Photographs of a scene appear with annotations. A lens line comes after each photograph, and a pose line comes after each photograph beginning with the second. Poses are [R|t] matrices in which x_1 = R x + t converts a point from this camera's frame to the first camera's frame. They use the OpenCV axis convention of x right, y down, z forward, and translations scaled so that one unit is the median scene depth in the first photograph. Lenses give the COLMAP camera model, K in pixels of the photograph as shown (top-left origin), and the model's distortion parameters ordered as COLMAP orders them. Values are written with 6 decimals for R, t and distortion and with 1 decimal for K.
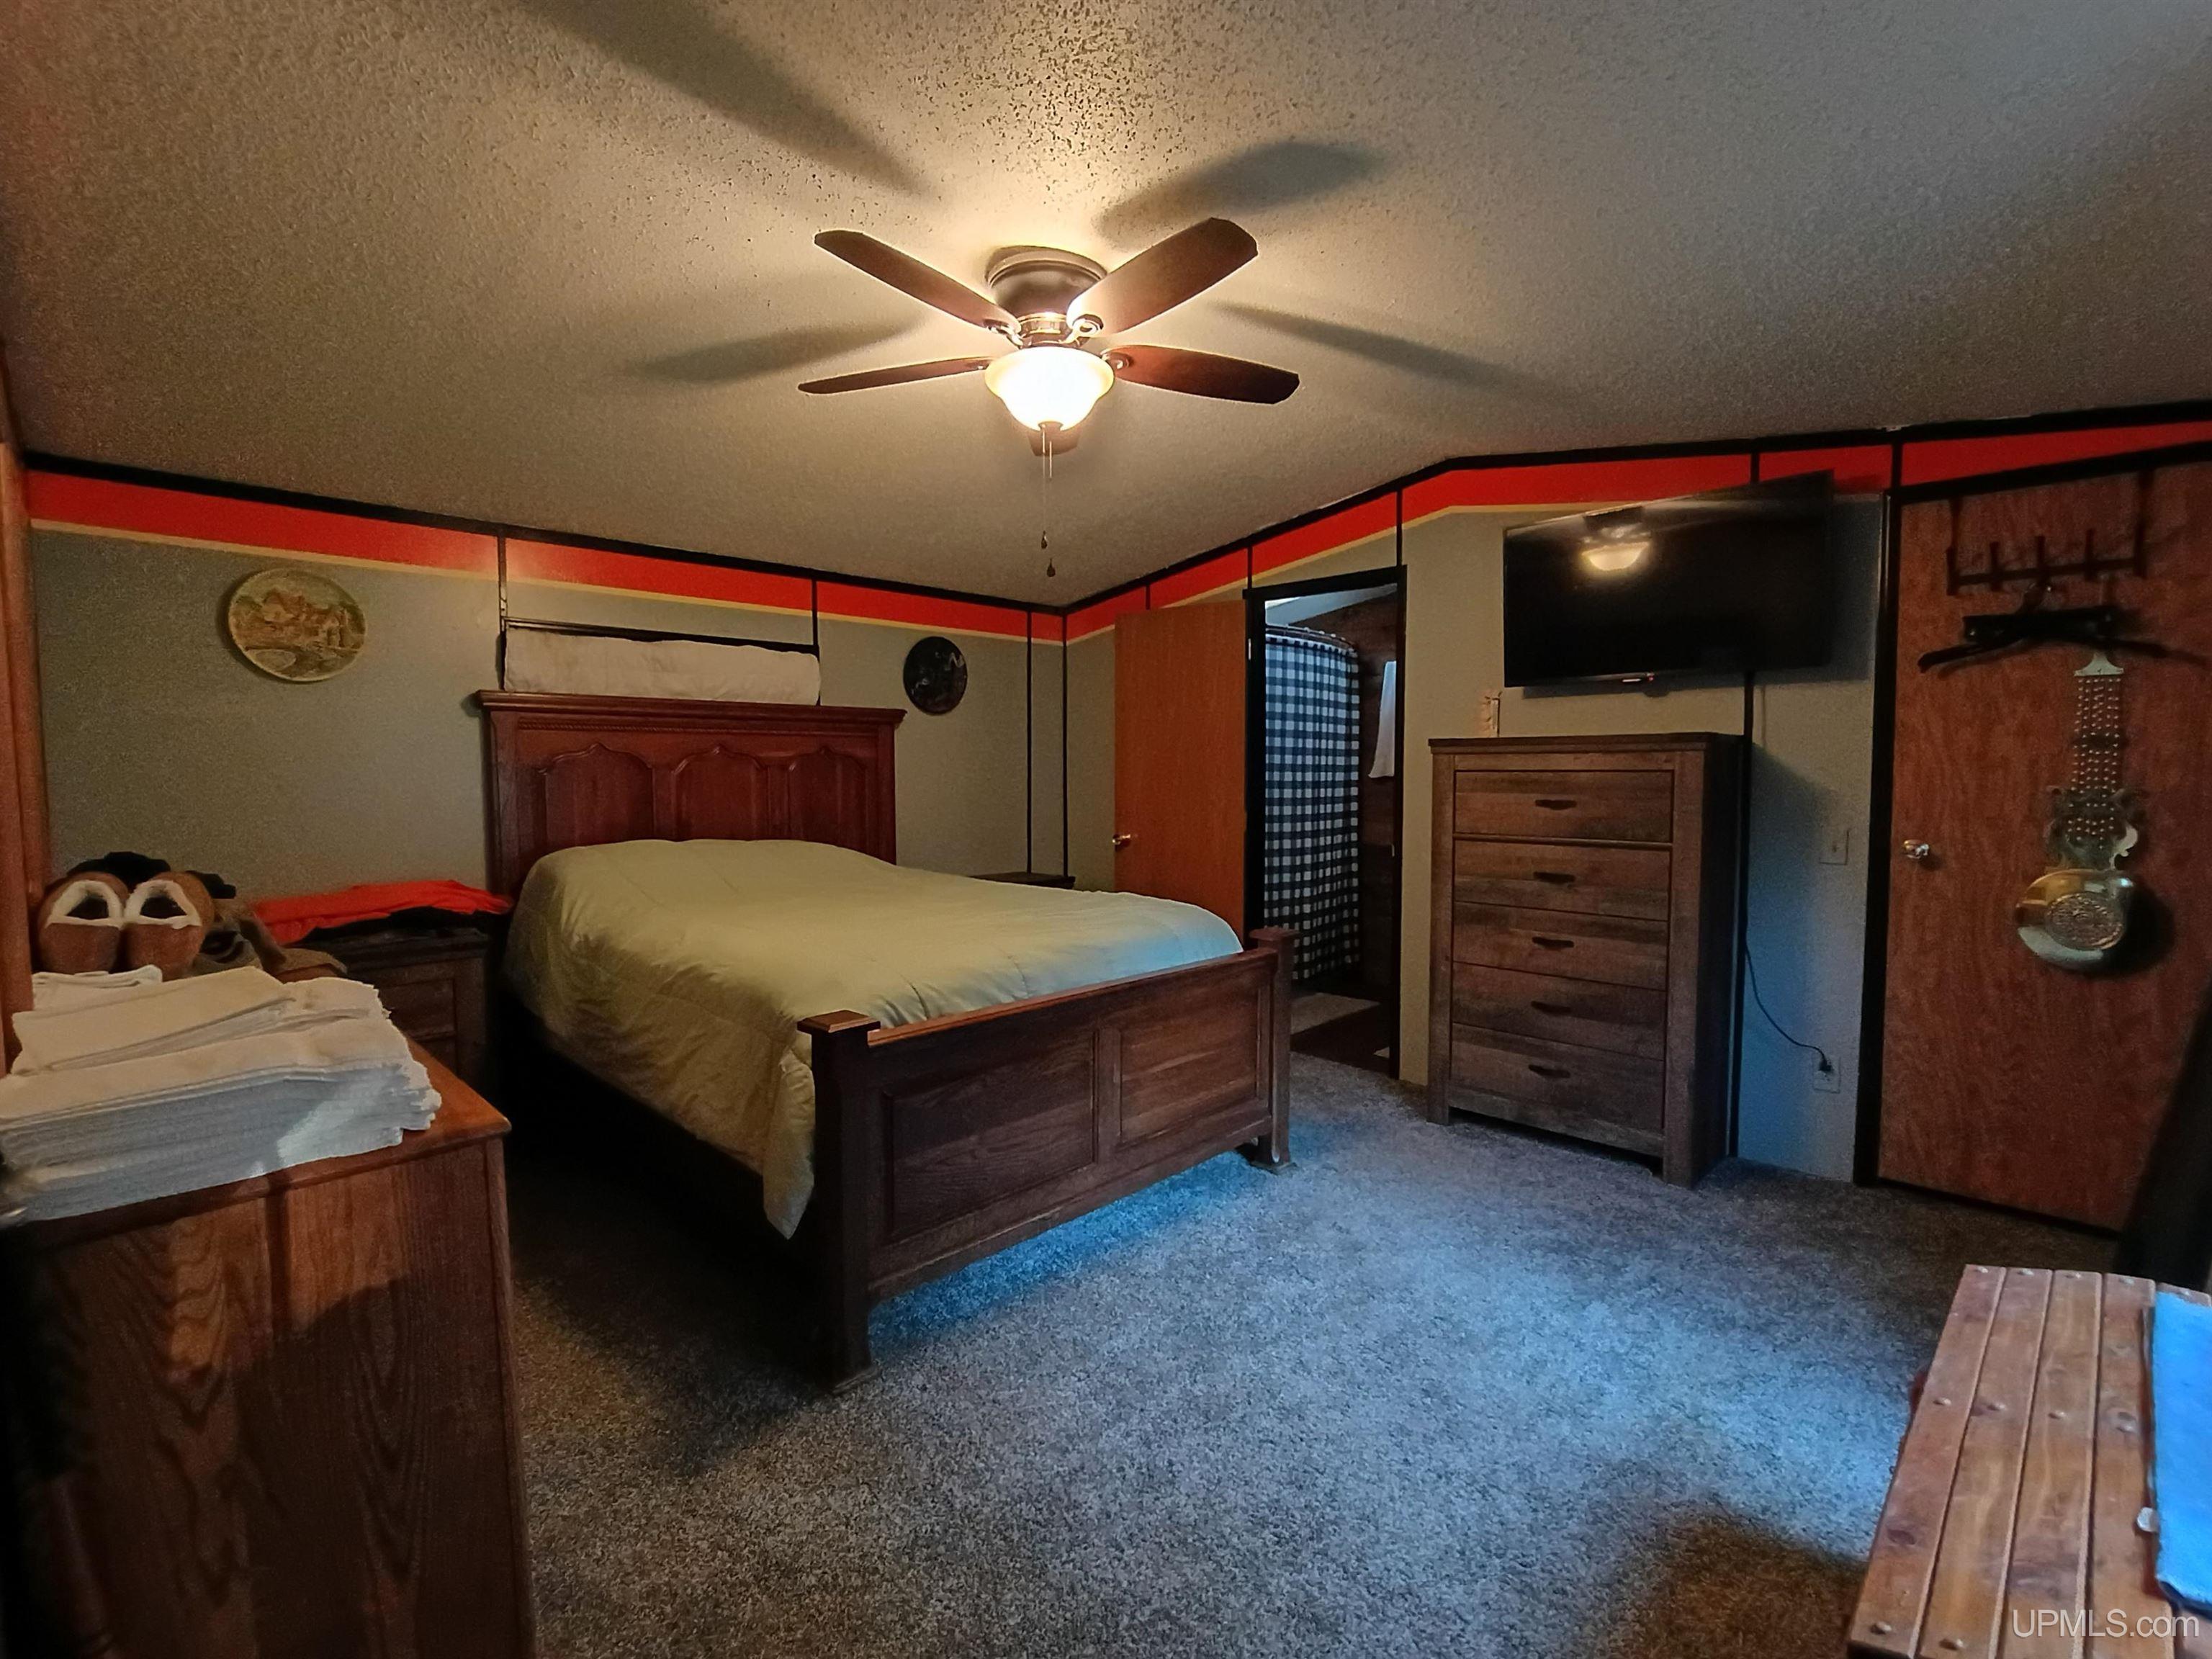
lens RADIAL K [[1011.5, 0, 1104.3], [0, 1011.5, 825.7], [0, 0, 1]] dist [-0.012178, 0.004965]
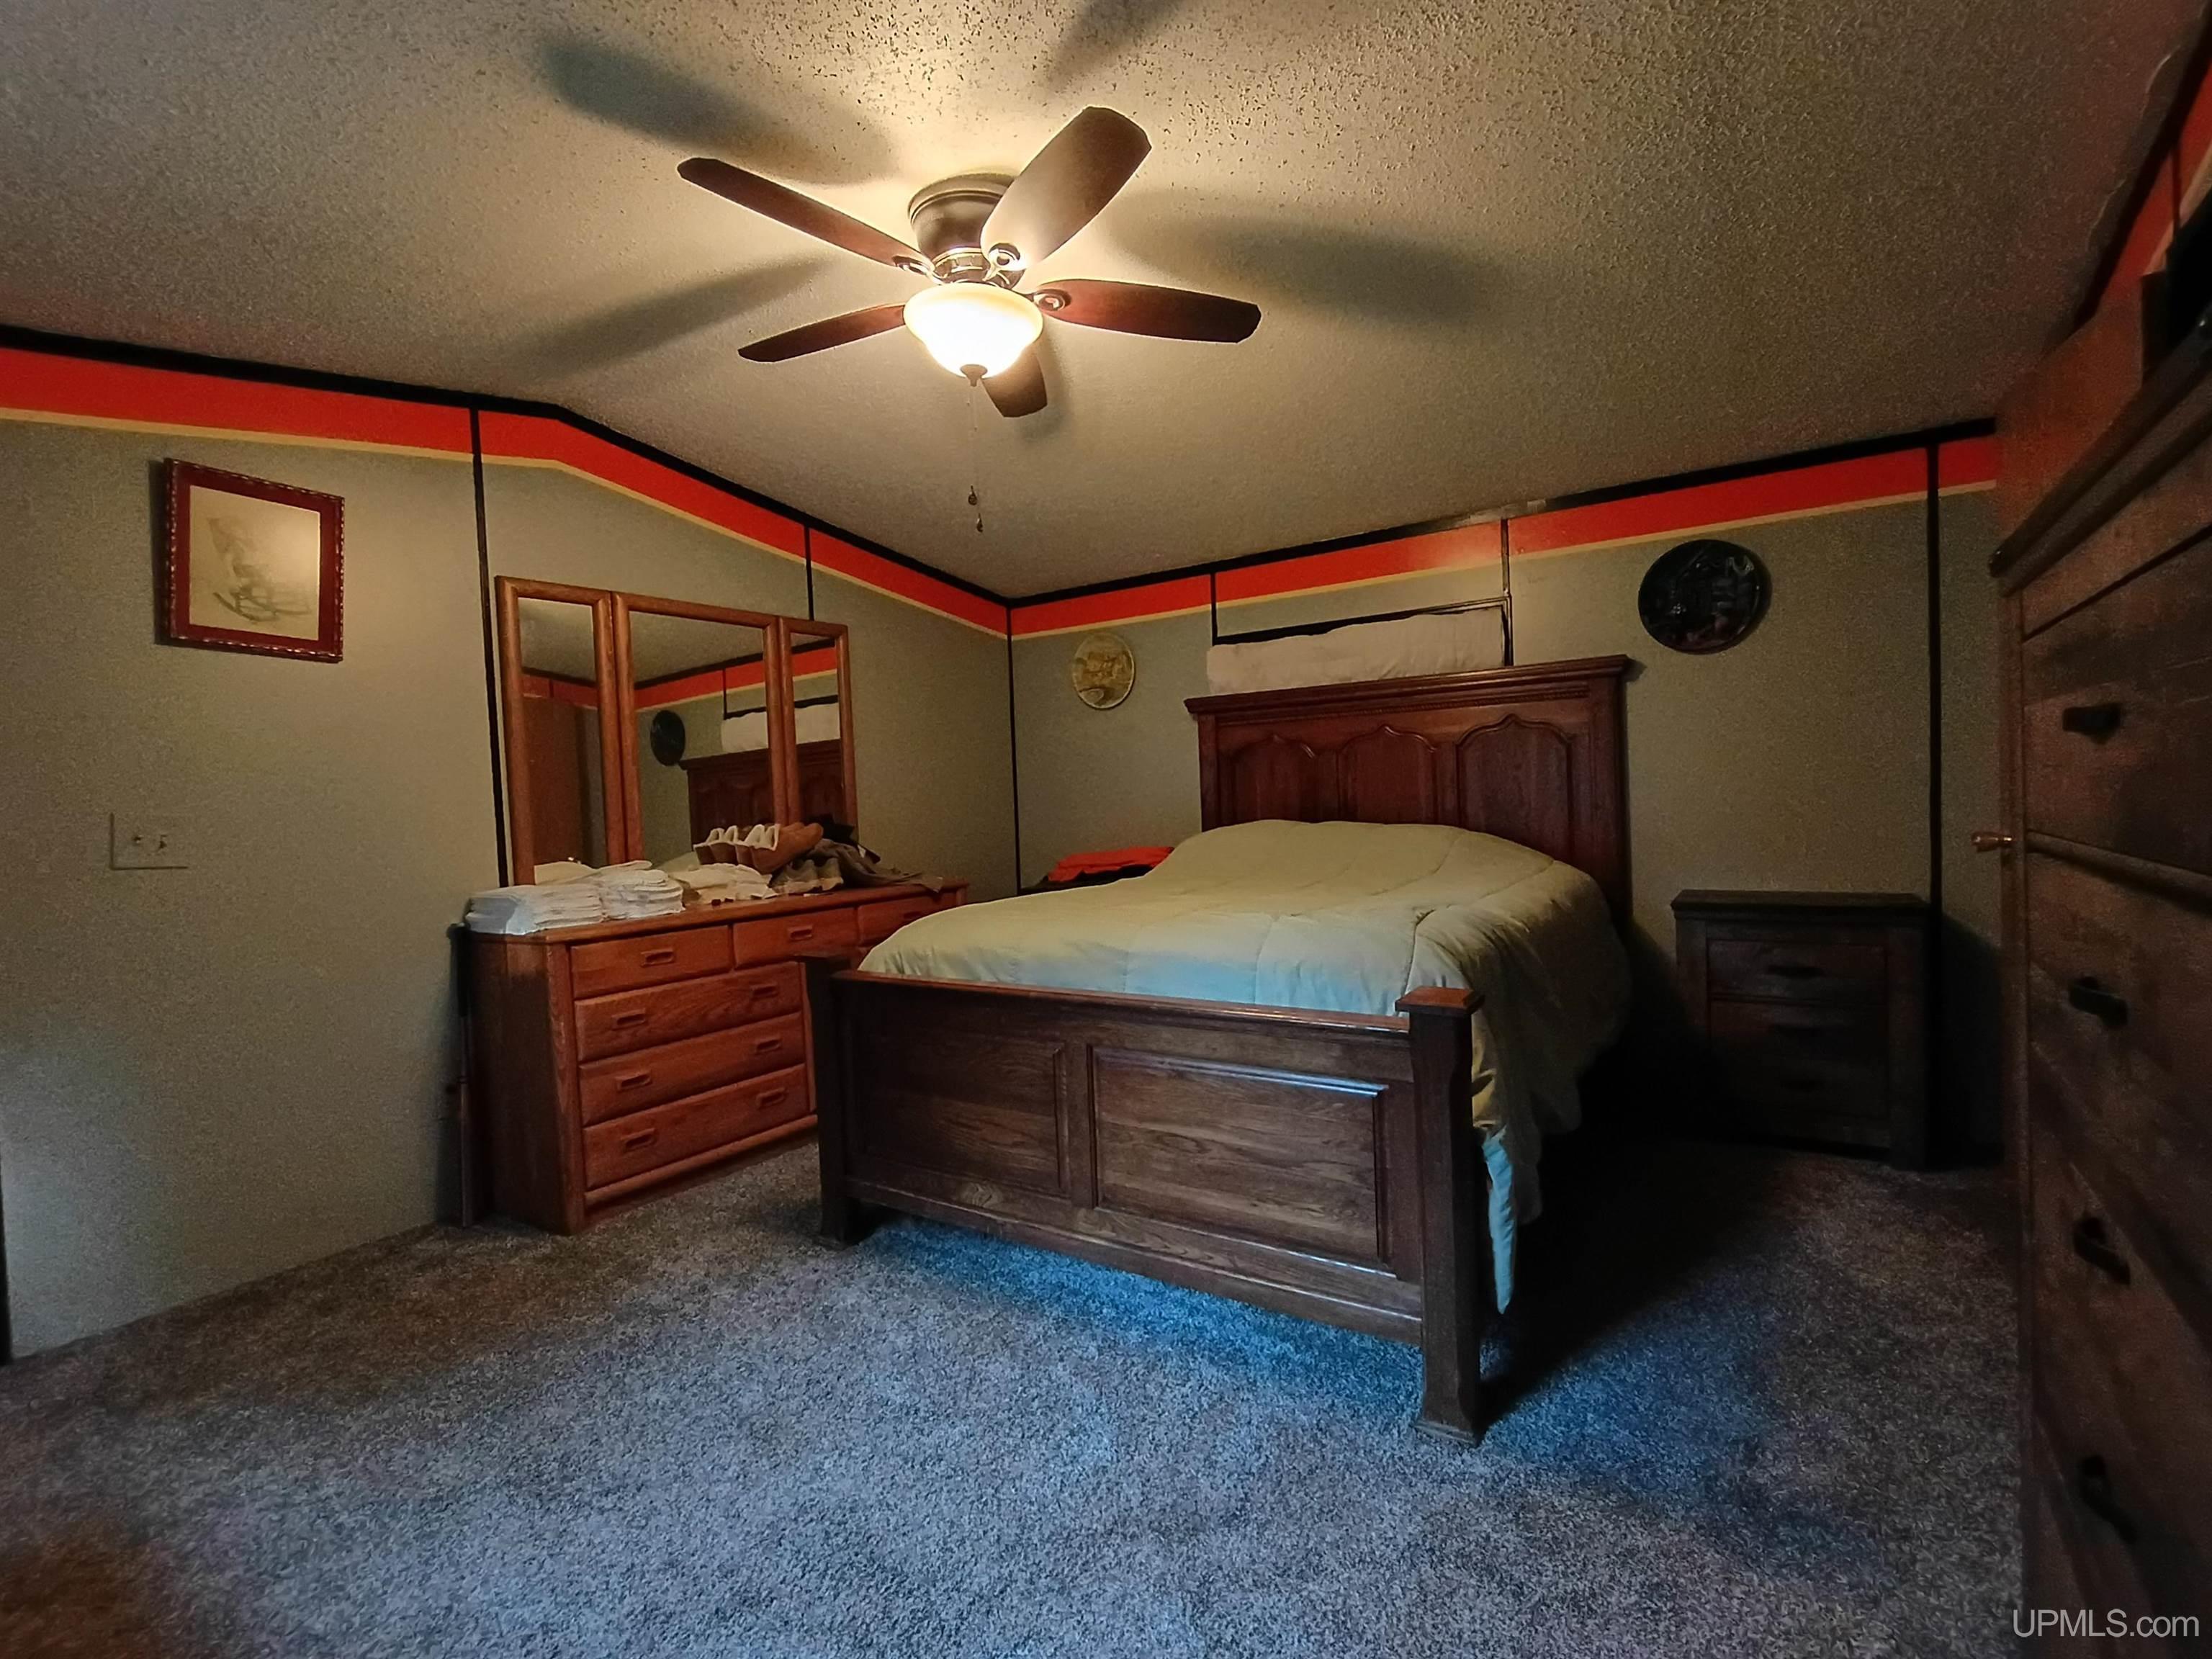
lens RADIAL K [[1011.5, 0, 1104.3], [0, 1011.5, 825.7], [0, 0, 1]] dist [-0.012178, 0.004965]
pose [[0.177701, 0.018937, -0.983902, 0.630062], [-0.015410, 0.999746, 0.016459, 0.005666], [0.983964, 0.012237, 0.177947, 0.675166]]
